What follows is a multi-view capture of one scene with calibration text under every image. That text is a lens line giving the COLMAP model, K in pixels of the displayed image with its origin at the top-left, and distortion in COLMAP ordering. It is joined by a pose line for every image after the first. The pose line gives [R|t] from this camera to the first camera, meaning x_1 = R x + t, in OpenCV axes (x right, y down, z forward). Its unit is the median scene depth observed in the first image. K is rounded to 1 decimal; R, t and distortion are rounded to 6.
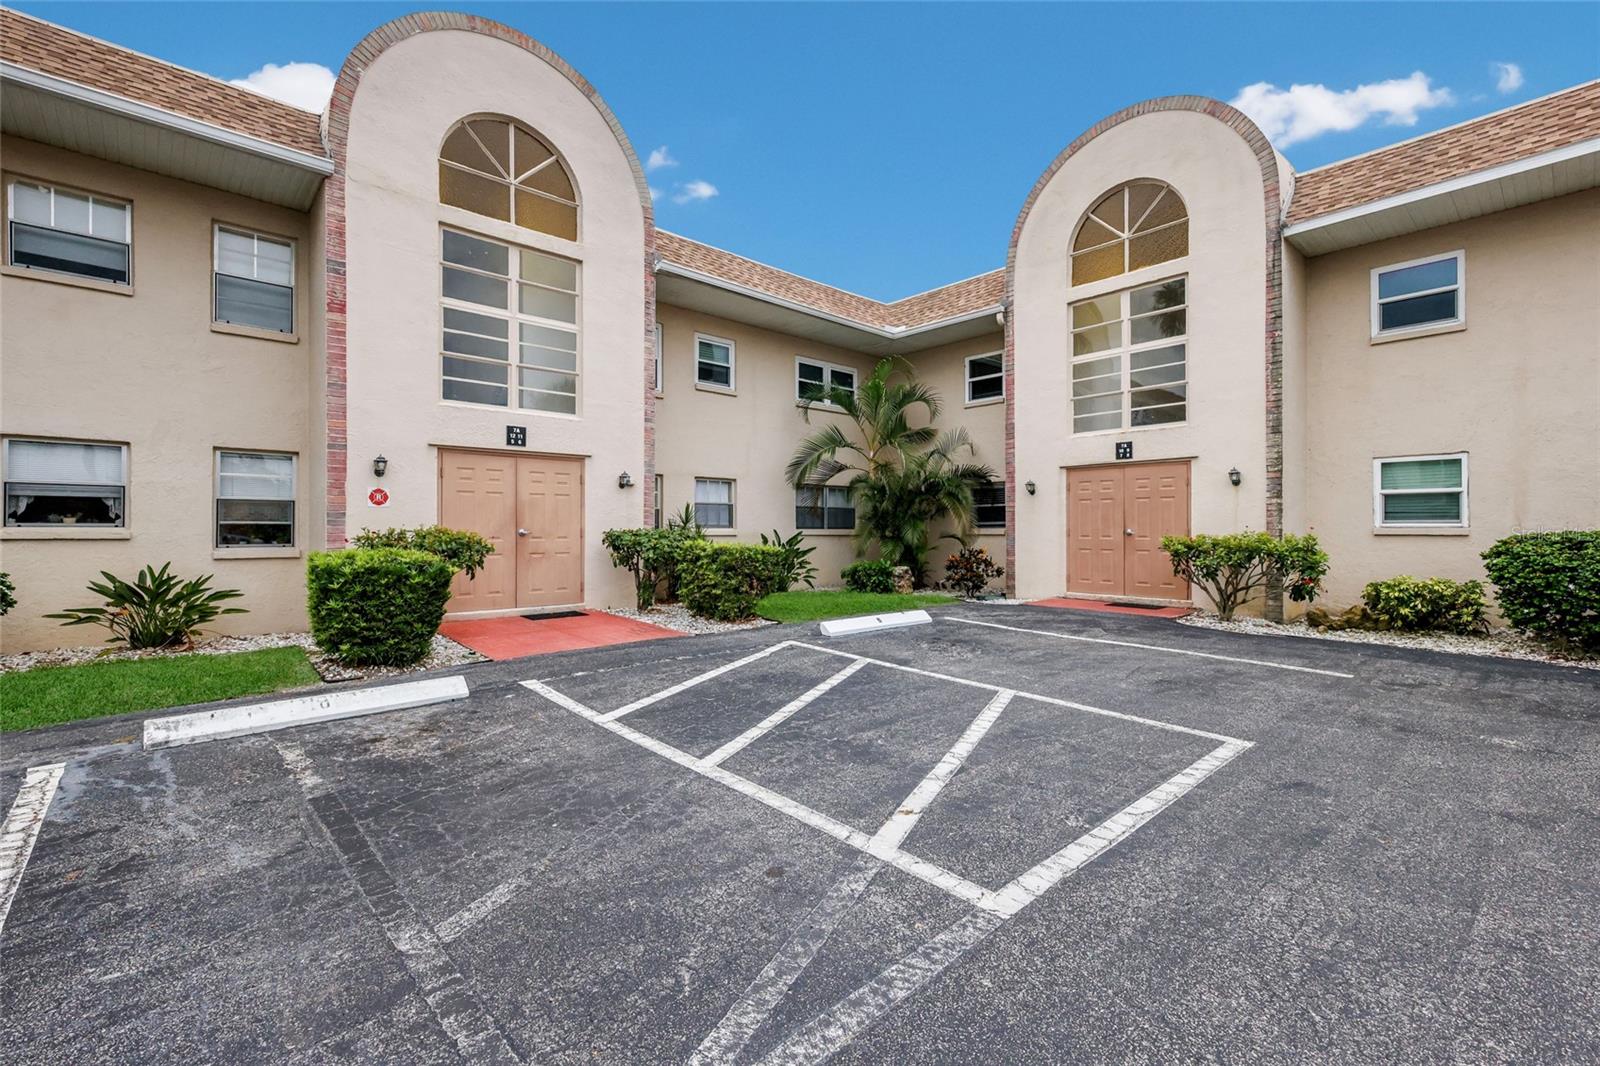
lens RADIAL K [[699.2, 0, 798.3], [0, 699.2, 527.8], [0, 0, 1]] dist [0.010656, -0.001657]
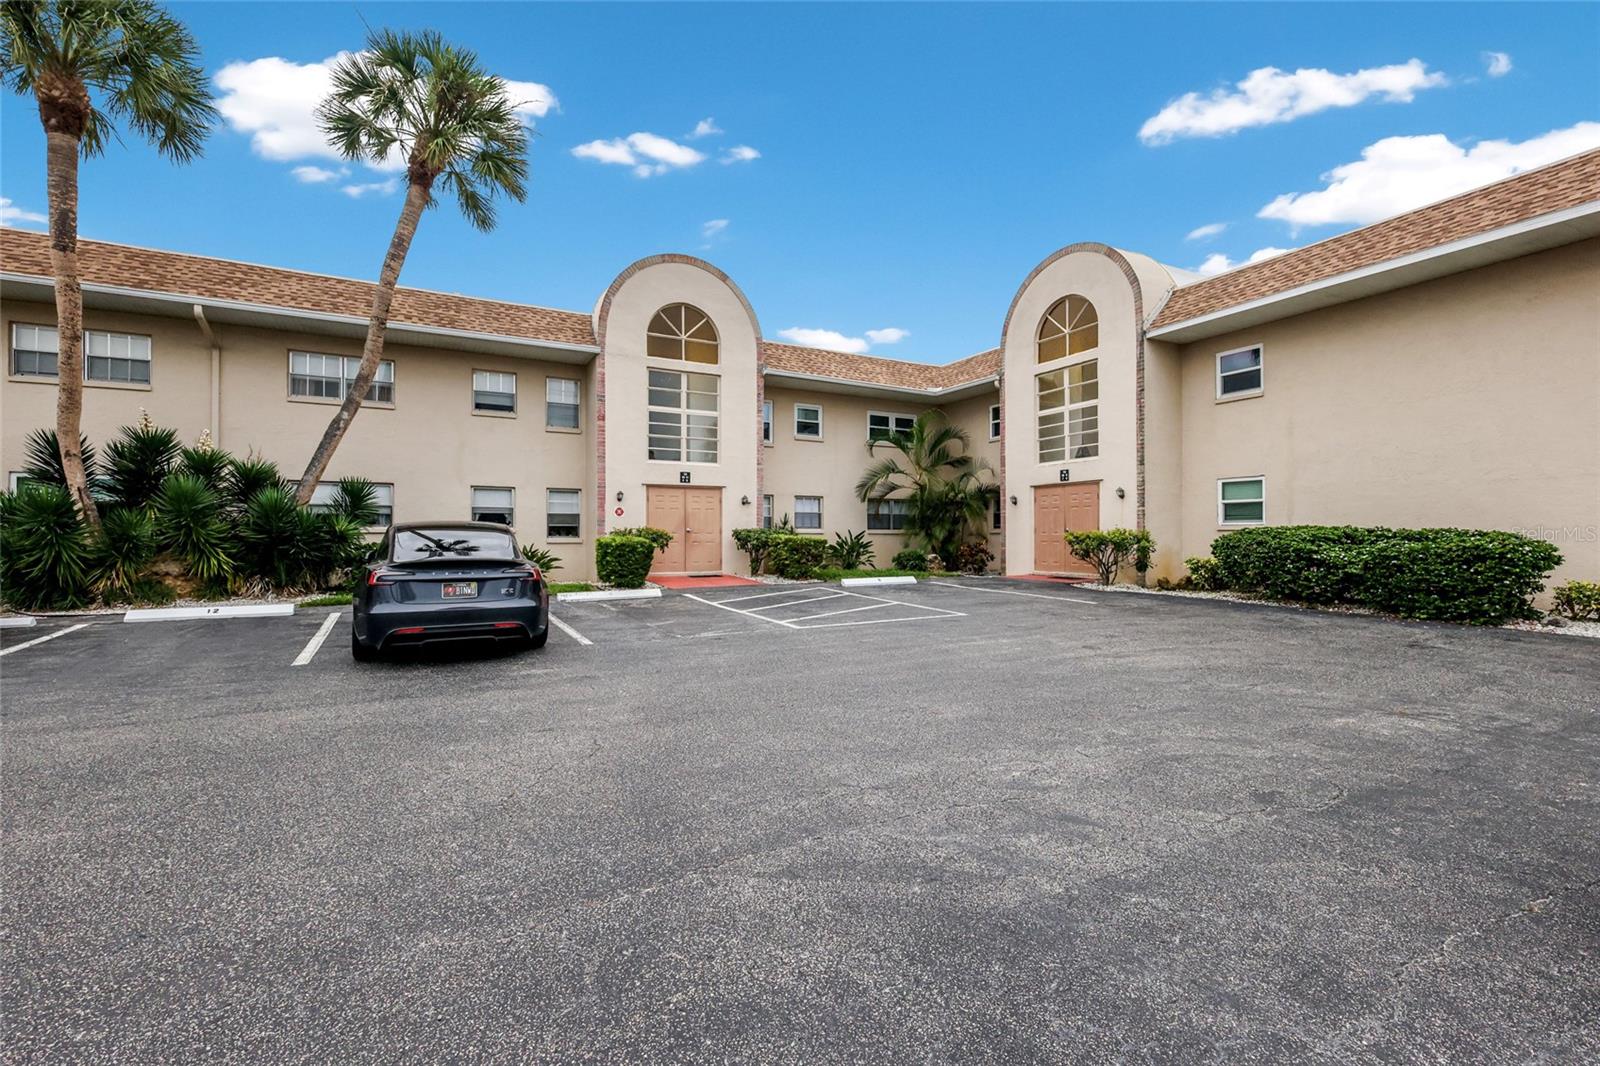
lens RADIAL K [[699.2, 0, 799.8], [0, 699.2, 530.6], [0, 0, 1]] dist [0.010656, -0.001657]
pose [[0.970835, -0.002565, -0.239735, 0.313454], [0.001510, 0.999988, -0.004585, 0.016194], [0.239744, 0.004089, 0.970828, -0.674873]]
